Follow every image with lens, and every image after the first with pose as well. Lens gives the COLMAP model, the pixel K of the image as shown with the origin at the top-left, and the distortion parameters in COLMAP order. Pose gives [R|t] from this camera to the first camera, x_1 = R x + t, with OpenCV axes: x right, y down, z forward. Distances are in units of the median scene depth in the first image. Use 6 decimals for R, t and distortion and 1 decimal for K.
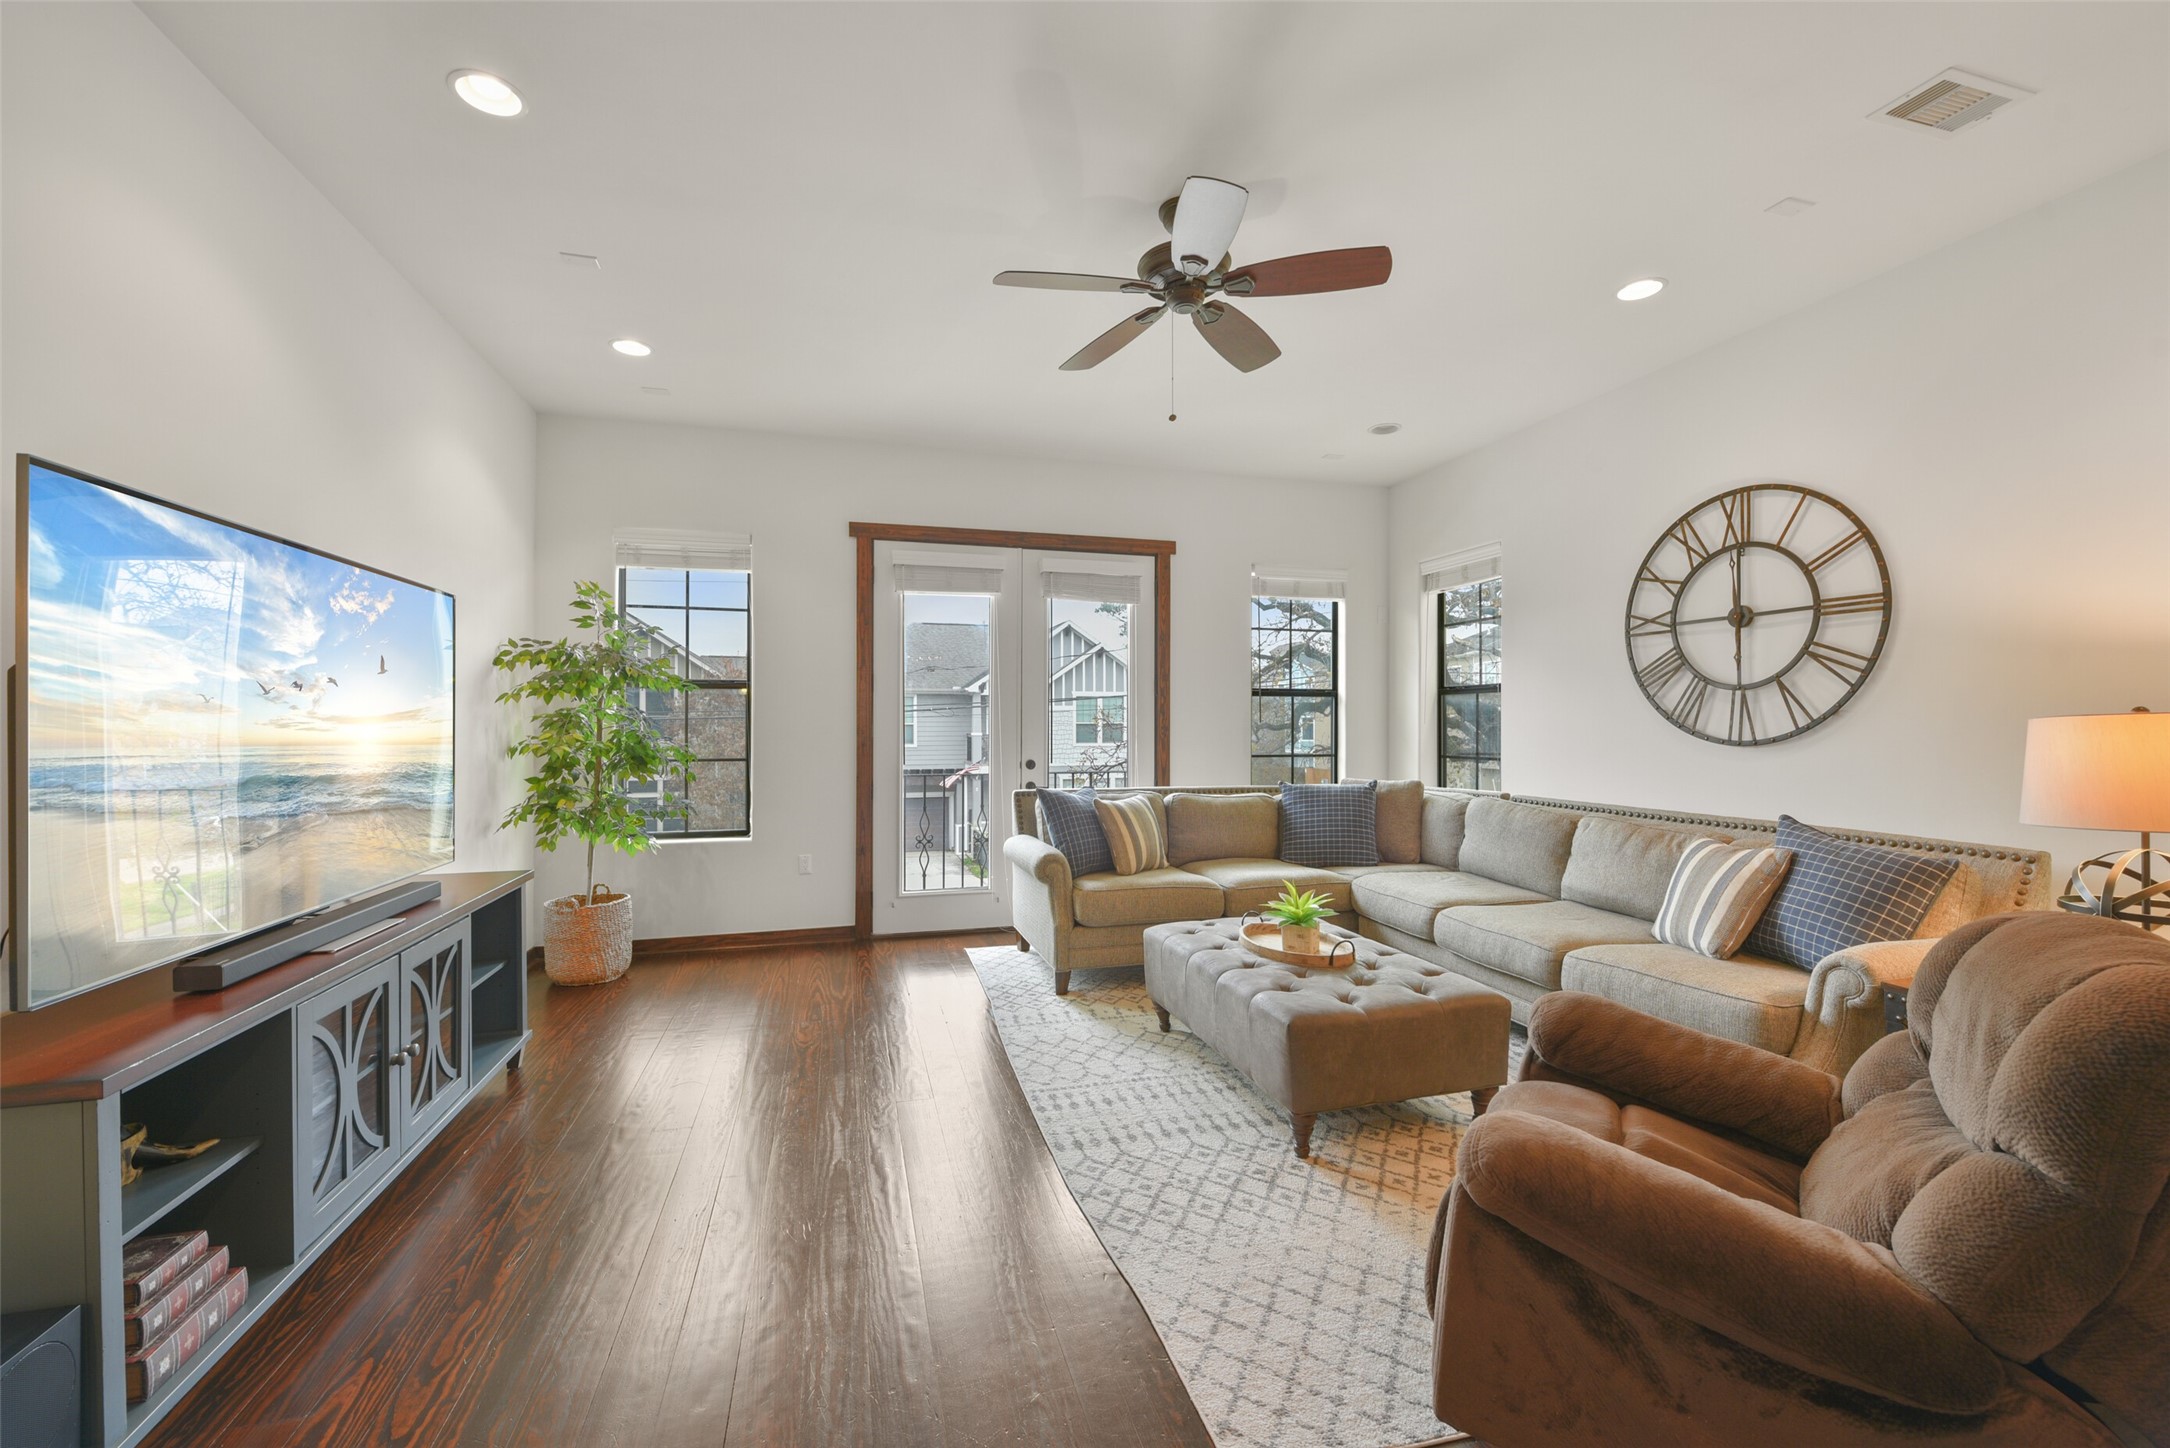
lens RADIAL K [[863.3, 0, 1085.0], [0, 863.3, 724.0], [0, 0, 1]] dist [-0.003067, -0.000458]
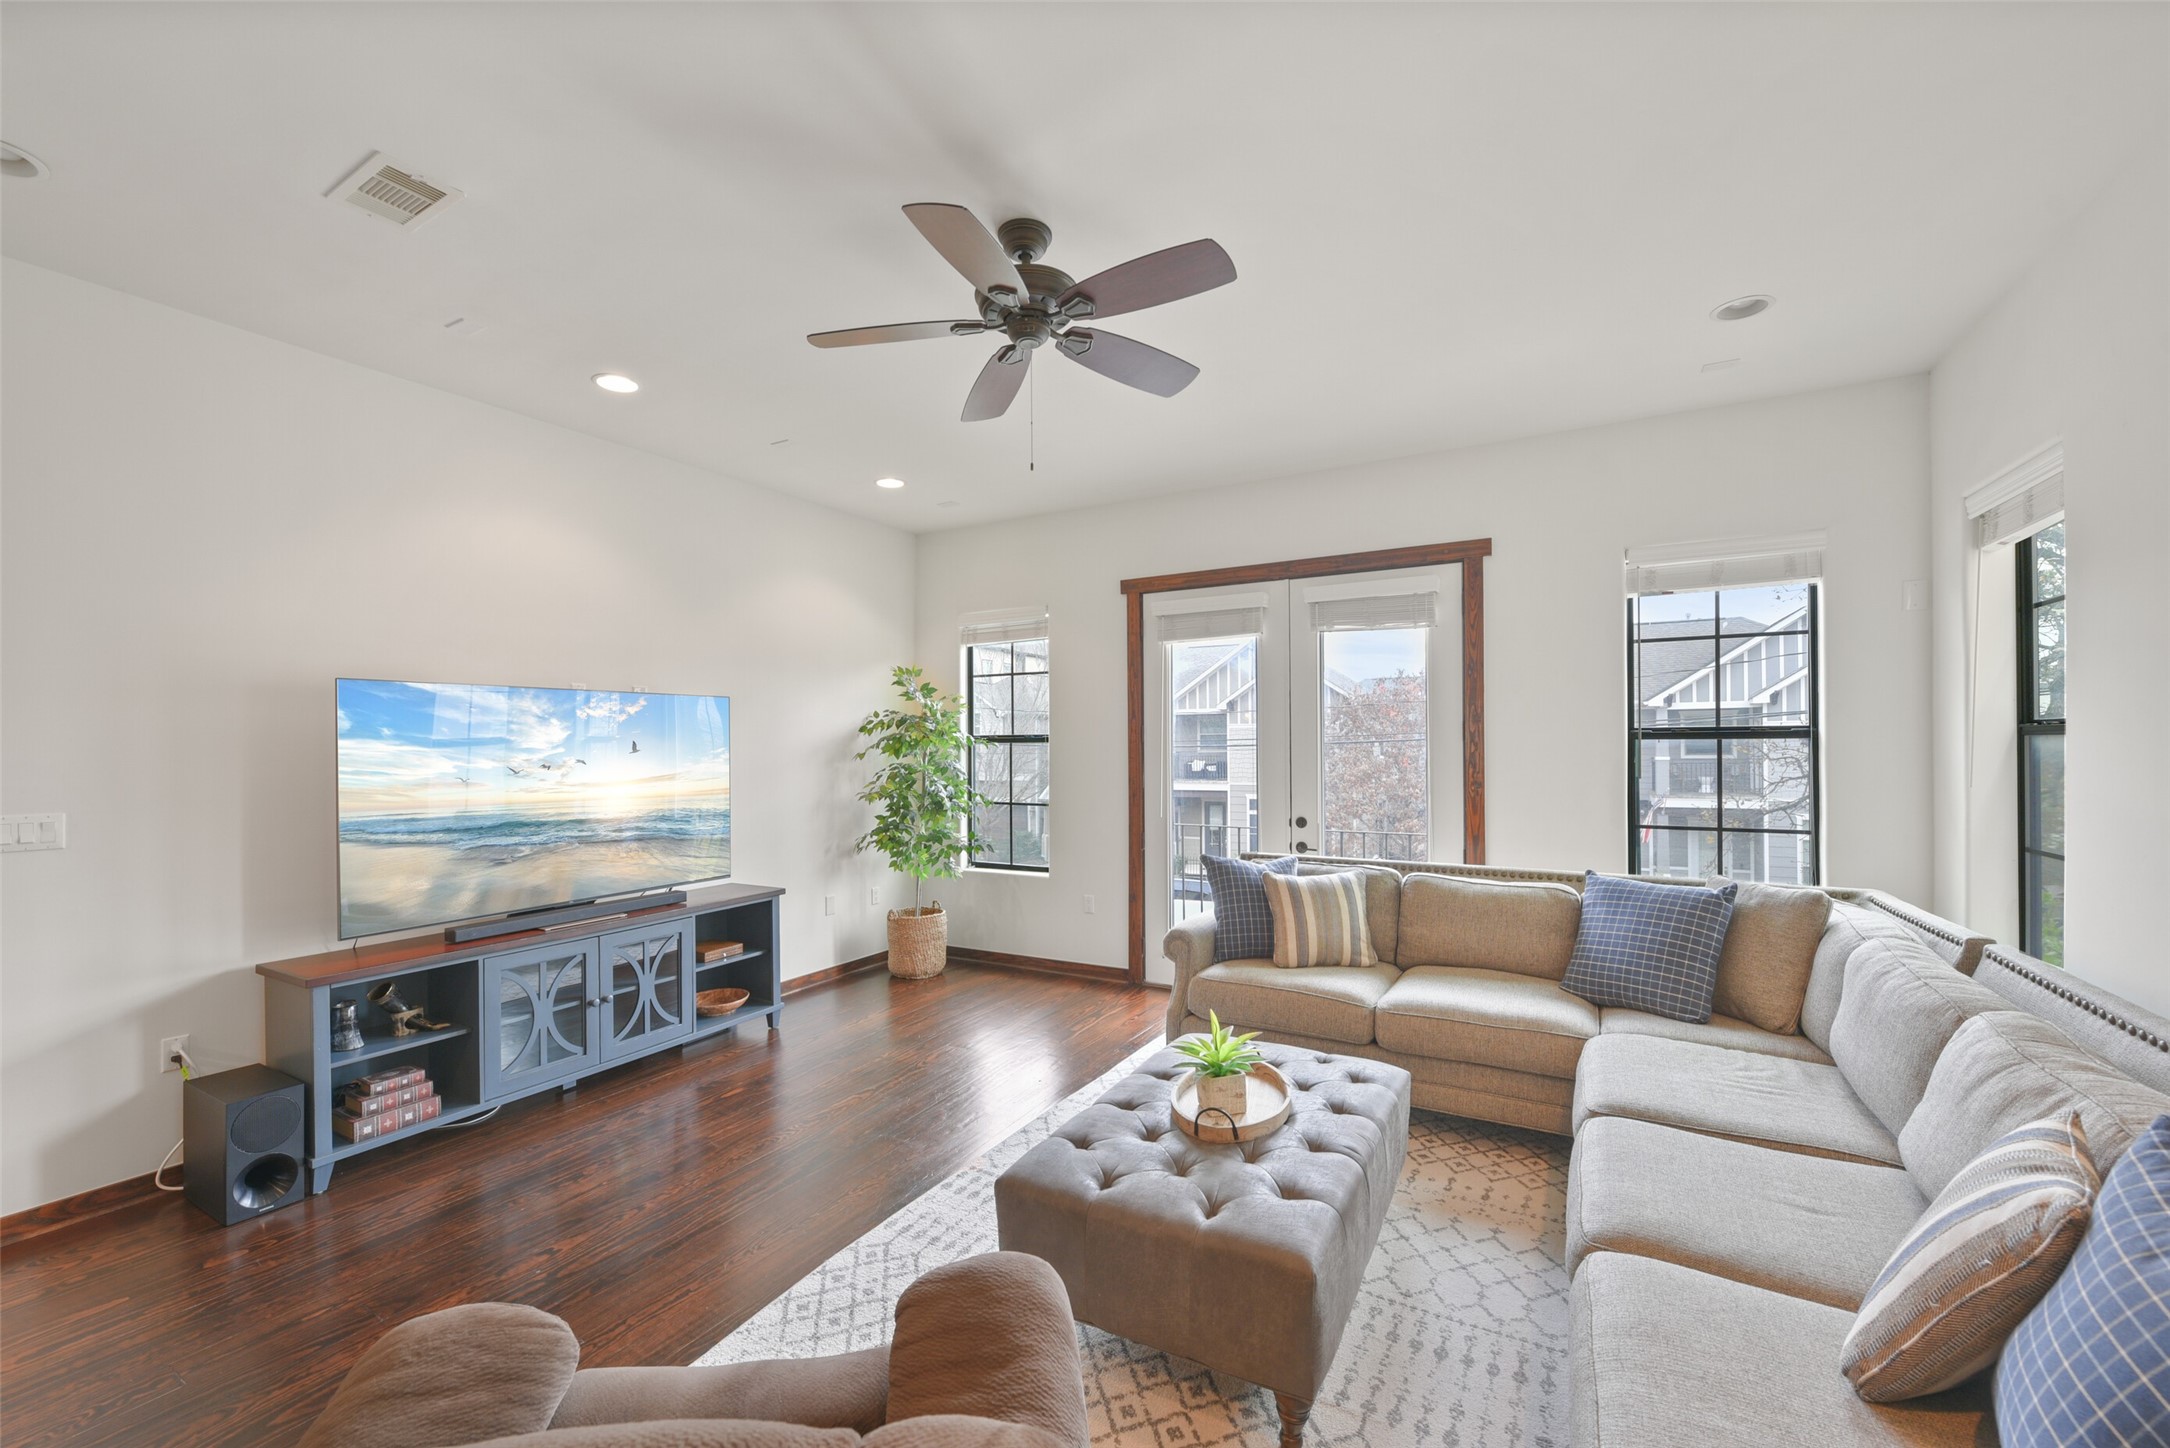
lens RADIAL K [[873.3, 0, 1083.4], [0, 873.3, 749.6], [0, 0, 1]] dist [-0.000432, -0.000341]
pose [[0.701574, -0.003074, -0.712590, 0.522047], [0.004158, 0.999991, -0.000221, -0.036786], [0.712584, -0.002808, 0.701581, 0.274780]]
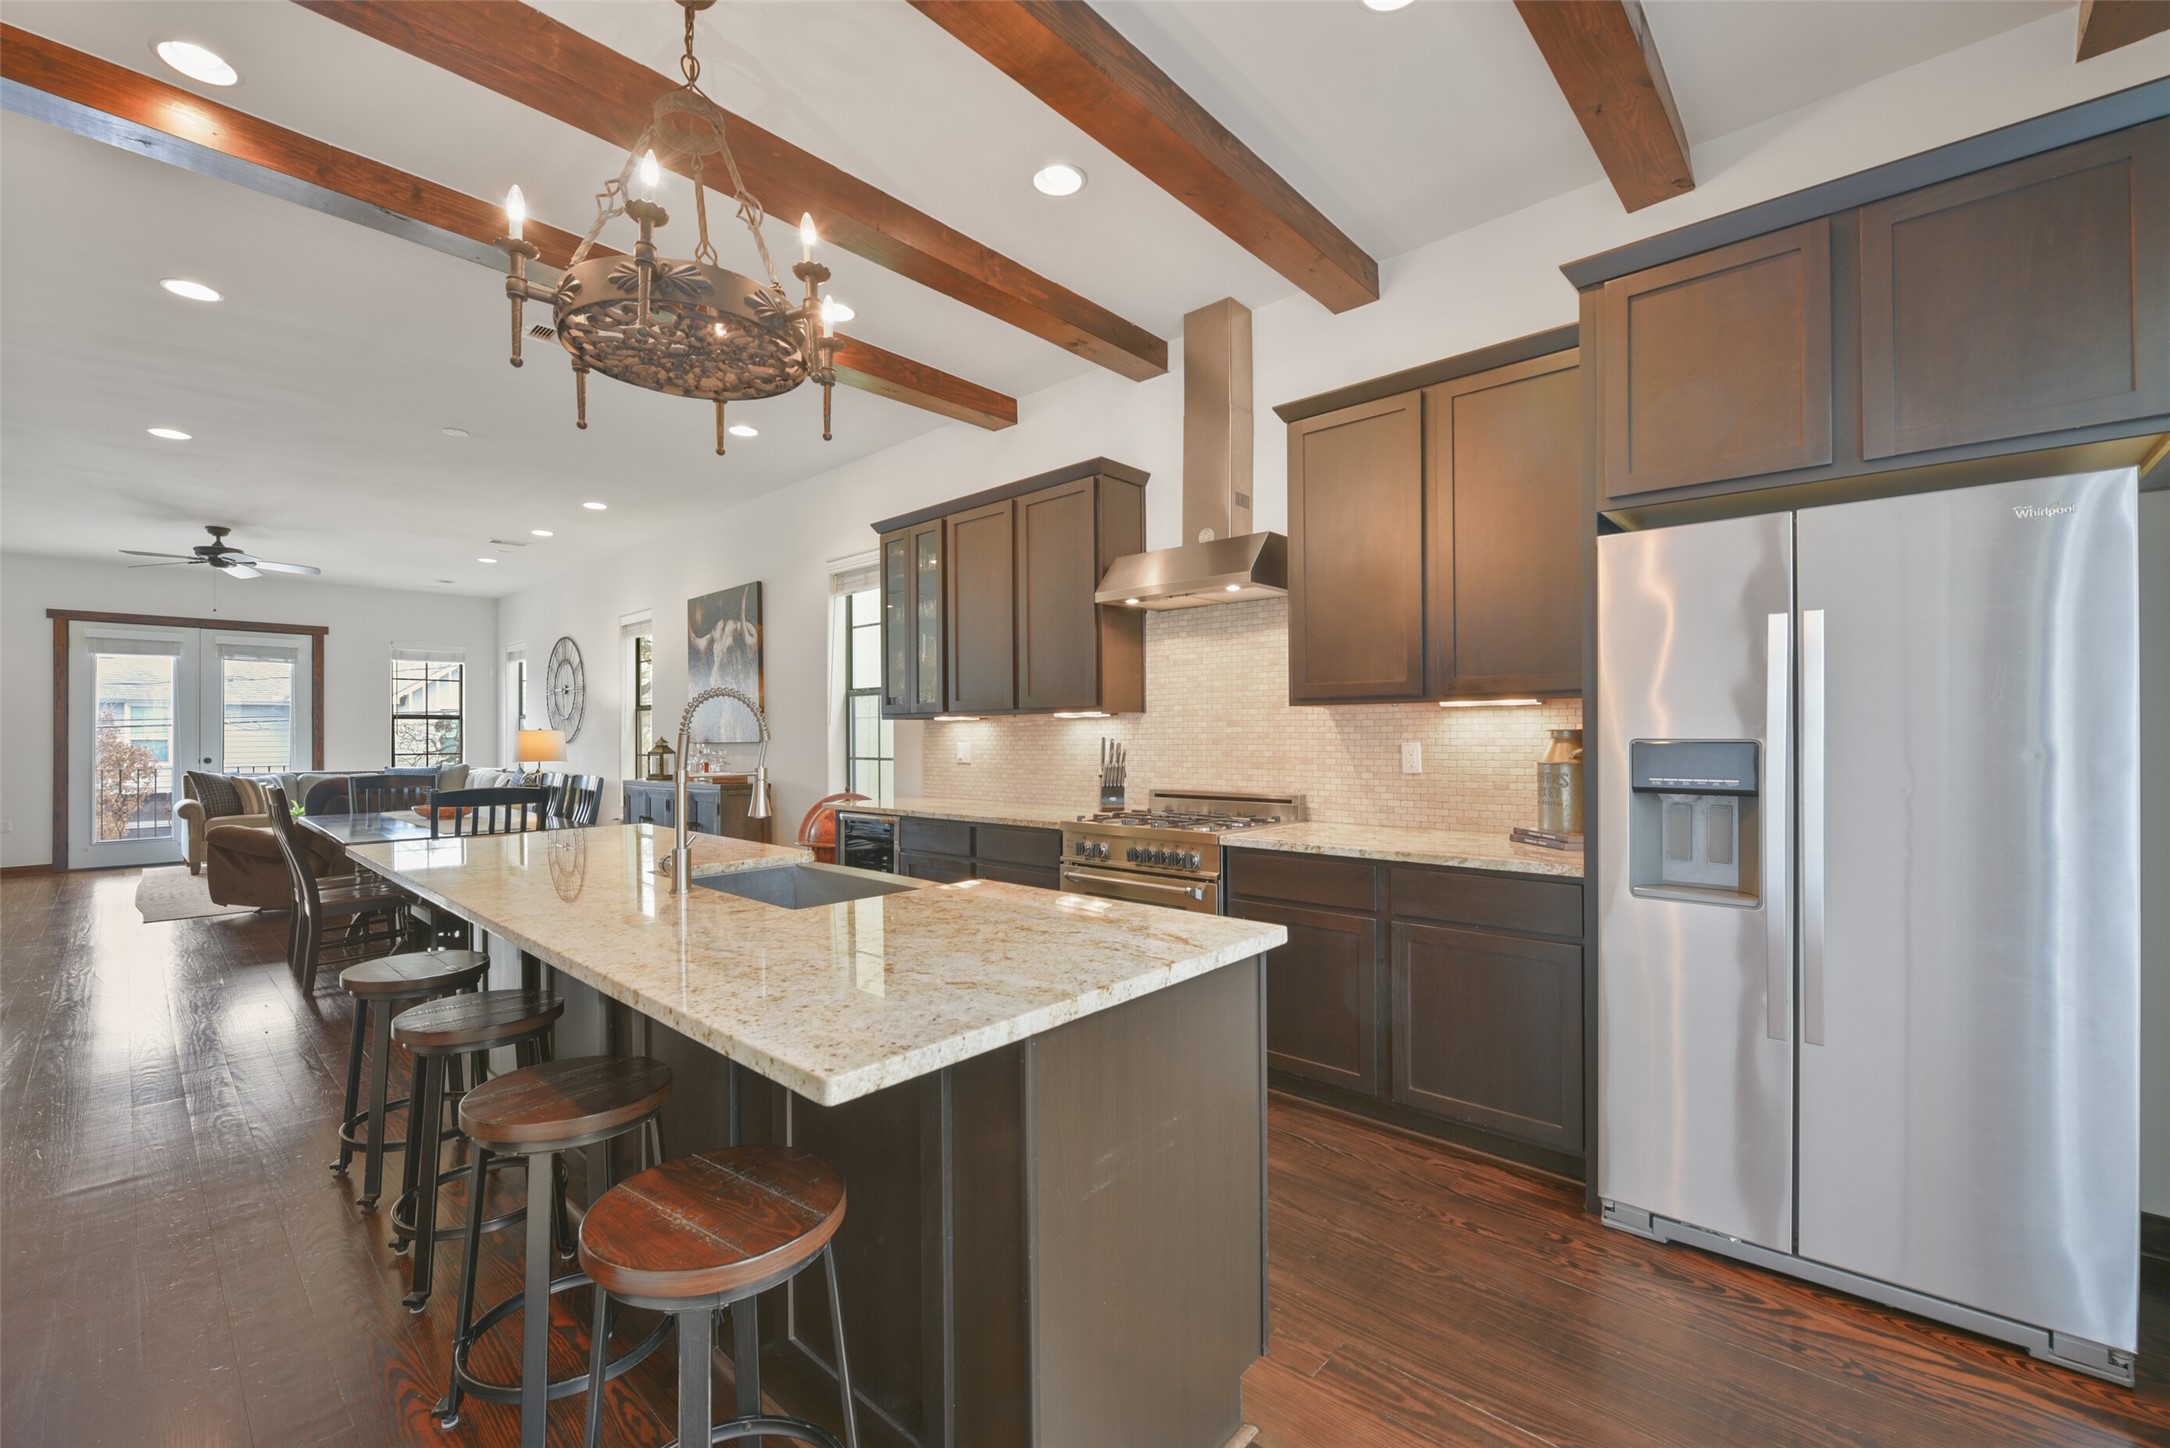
lens RADIAL K [[883.9, 0, 1099.2], [0, 883.9, 739.4], [0, 0, 1]] dist [-0.017500, 0.000119]
pose [[0.840116, -0.006272, 0.542370, 0.582248], [0.006786, 0.999976, 0.001053, 0.020080], [-0.542364, 0.002796, 0.840139, -1.625369]]
